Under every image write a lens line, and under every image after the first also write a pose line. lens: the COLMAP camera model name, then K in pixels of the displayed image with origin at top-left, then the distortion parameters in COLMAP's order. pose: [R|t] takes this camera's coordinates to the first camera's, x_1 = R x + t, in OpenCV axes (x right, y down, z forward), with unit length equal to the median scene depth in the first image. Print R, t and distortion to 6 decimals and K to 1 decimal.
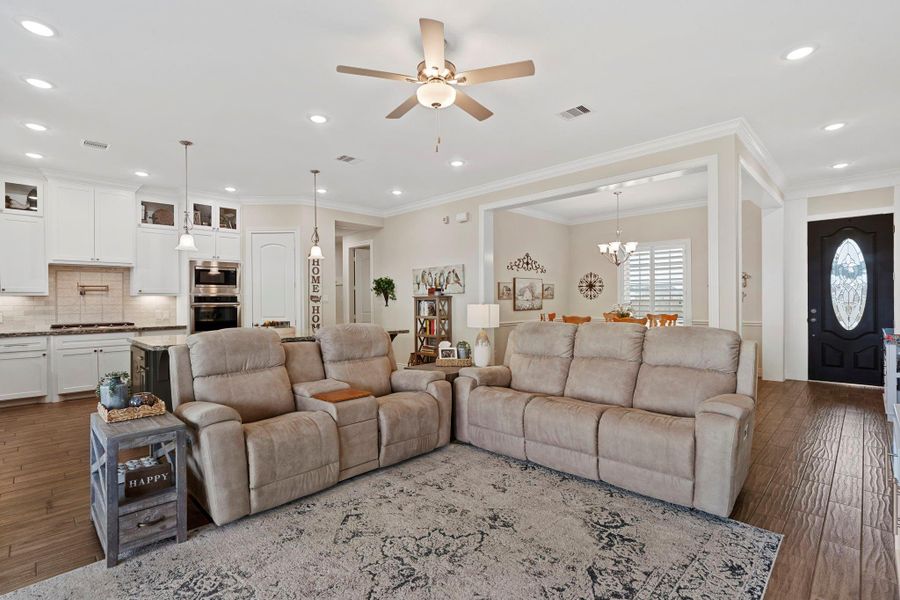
lens RADIAL K [[420.8, 0, 450.0], [0, 420.8, 300.0], [0, 0, 1]] dist [-0.004614, -0.000217]
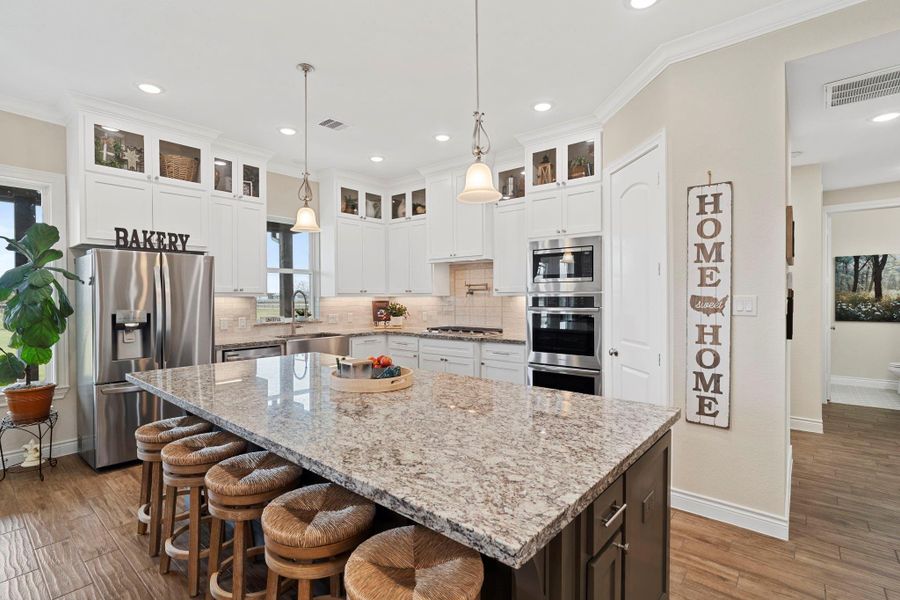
lens RADIAL K [[420.8, 0, 450.0], [0, 420.8, 300.0], [0, 0, 1]] dist [-0.004614, -0.000217]
pose [[0.089648, 0.014896, -0.995862, 0.027453], [-0.000169, 0.999888, 0.014940, -0.012554], [0.995974, -0.001171, 0.089640, 0.761004]]
